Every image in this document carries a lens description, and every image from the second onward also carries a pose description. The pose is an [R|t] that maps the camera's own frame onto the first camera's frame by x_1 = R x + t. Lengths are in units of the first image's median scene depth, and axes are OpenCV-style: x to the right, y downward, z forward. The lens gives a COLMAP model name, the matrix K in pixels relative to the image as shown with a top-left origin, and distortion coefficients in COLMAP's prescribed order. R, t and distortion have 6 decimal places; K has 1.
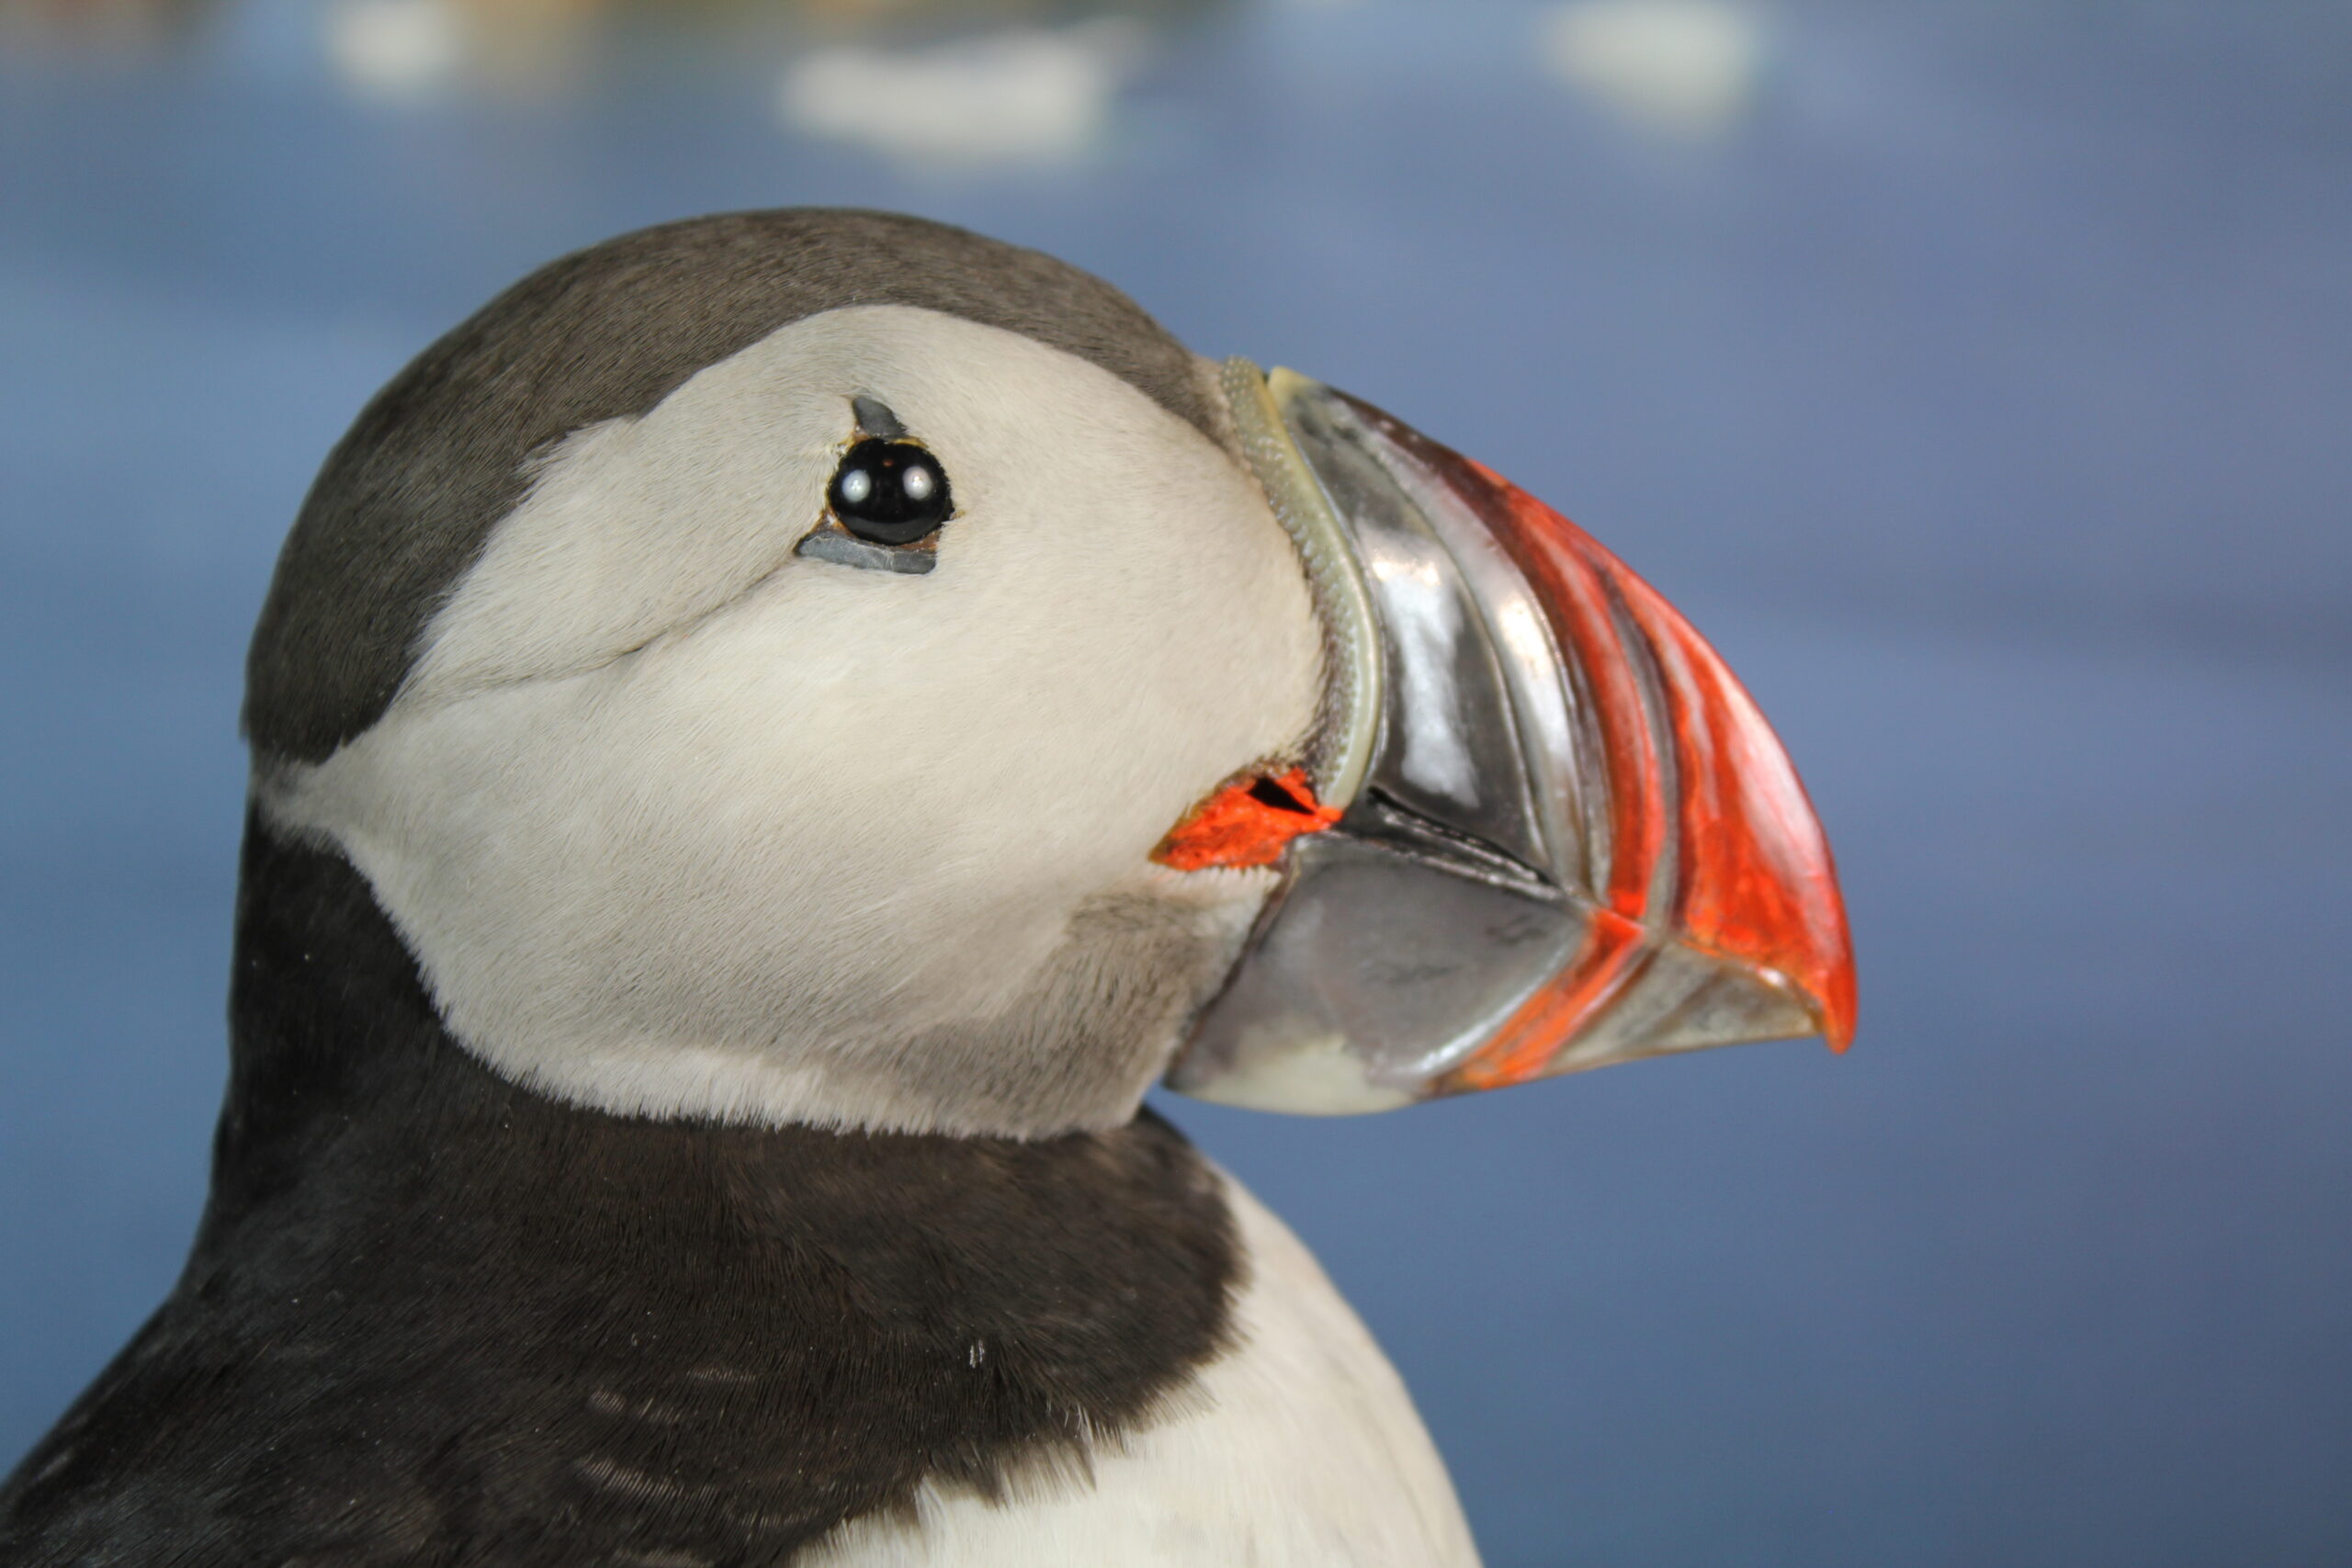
lens RADIAL K [[5301.7, 0, 1176.0], [0, 5301.7, 784.0], [0, 0, 1]] dist [-0.006494, 0.111755]
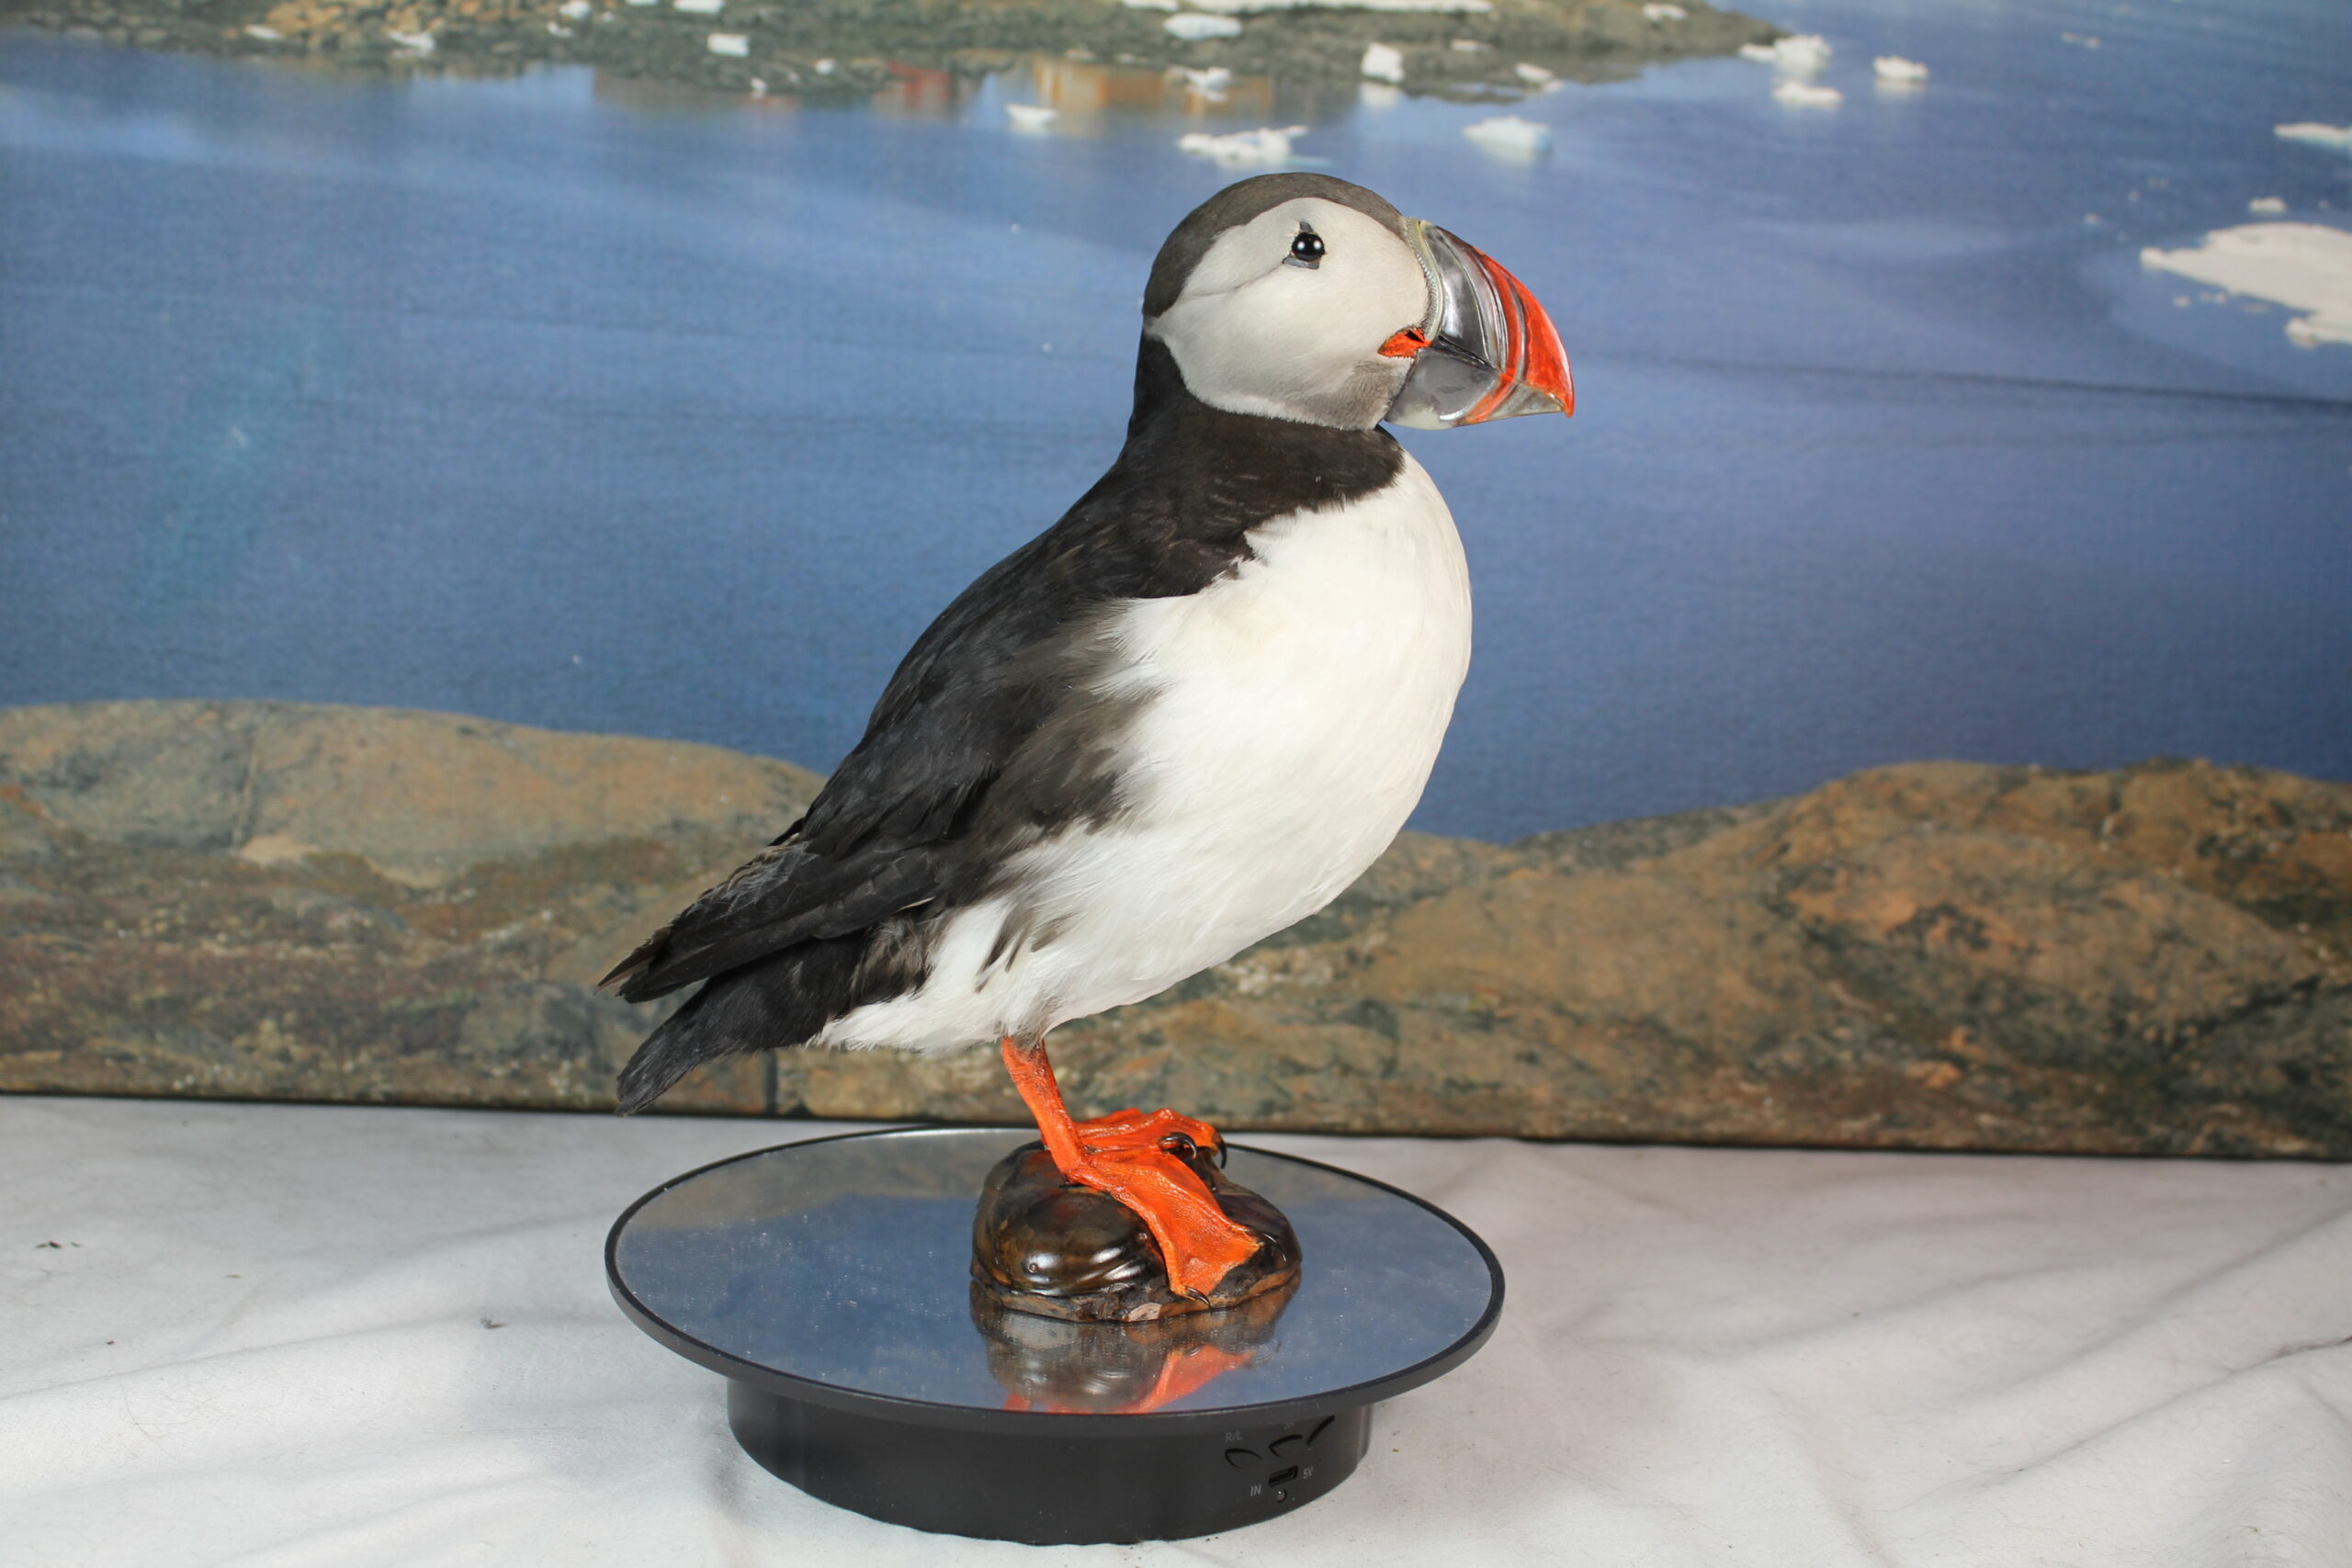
lens RADIAL K [[2927.9, 0, 1176.0], [0, 2927.9, 784.0], [0, 0, 1]] dist [-0.068996, 0.014778]
pose [[0.975080, 0.070637, -0.210307, 0.308344], [-0.055467, 0.995473, 0.077181, 0.164678], [0.214806, -0.063593, 0.974584, -1.031244]]
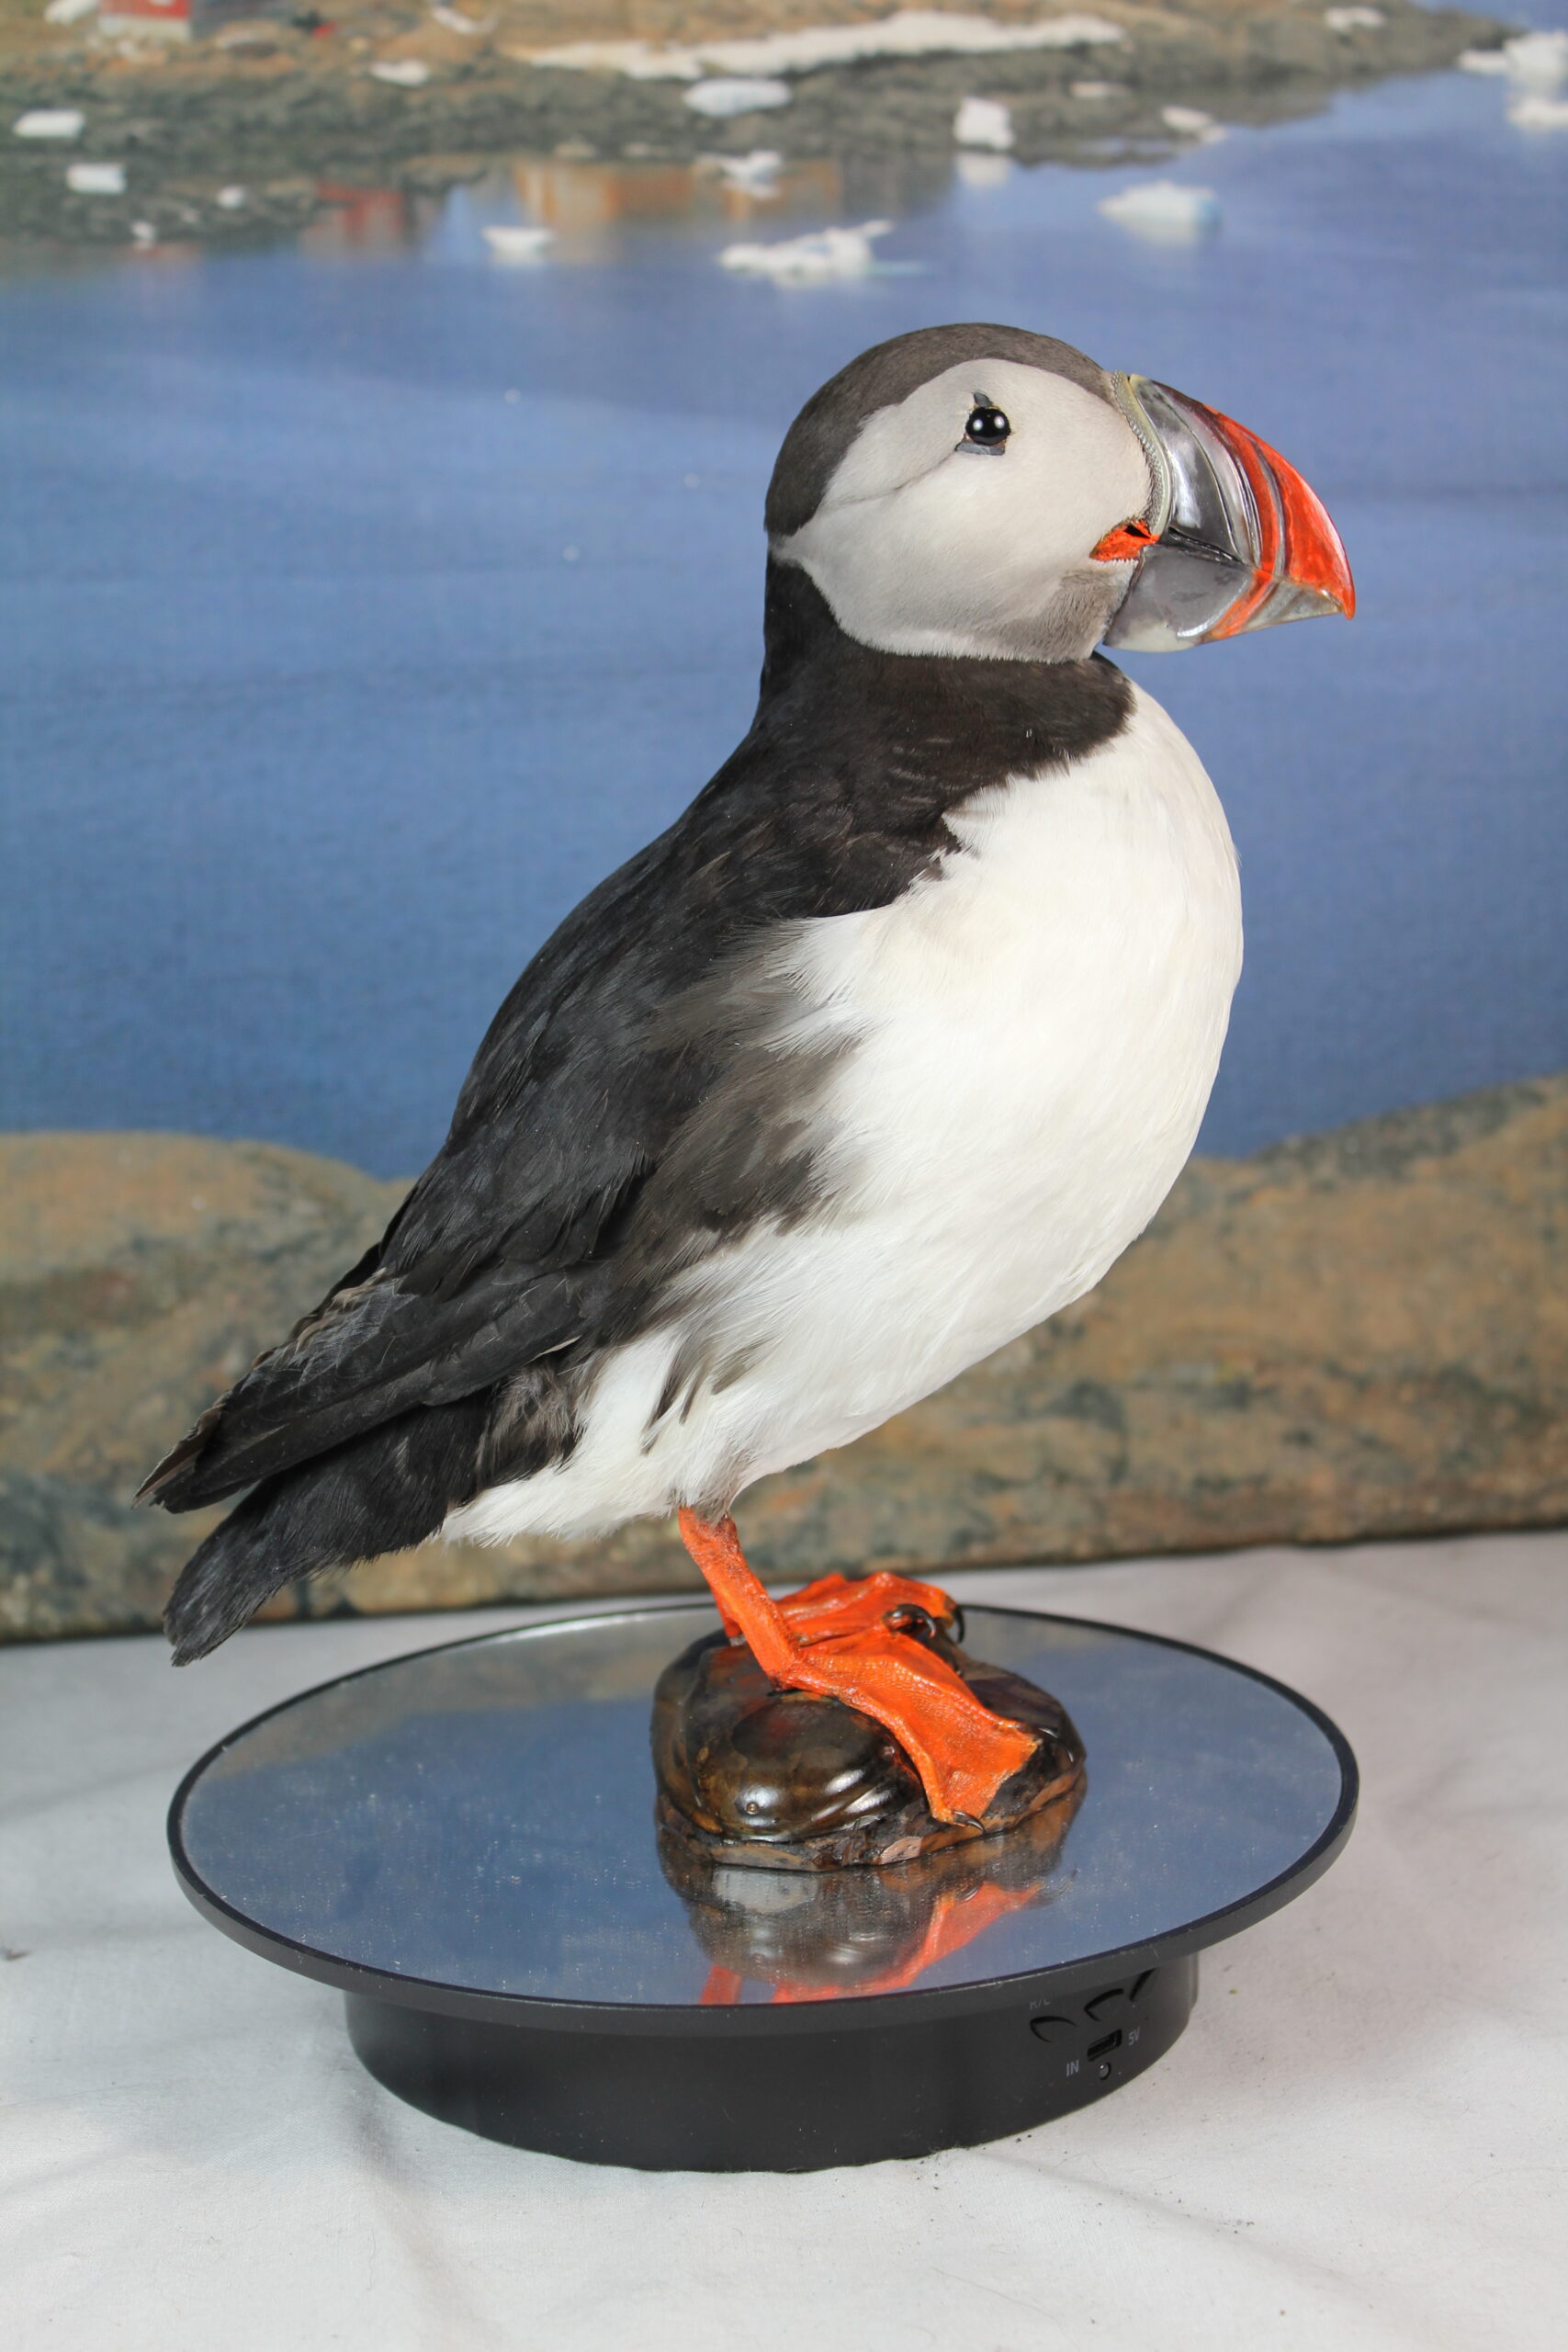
lens RADIAL K [[4019.3, 0, 784.0], [0, 4019.3, 1176.0], [0, 0, 1]] dist [0.007606, 0.013219]
pose [[0.985513, -0.019814, -0.168440, 0.186295], [0.038927, 0.993065, 0.110935, 0.096747], [0.165074, -0.115885, 0.979449, -1.126714]]
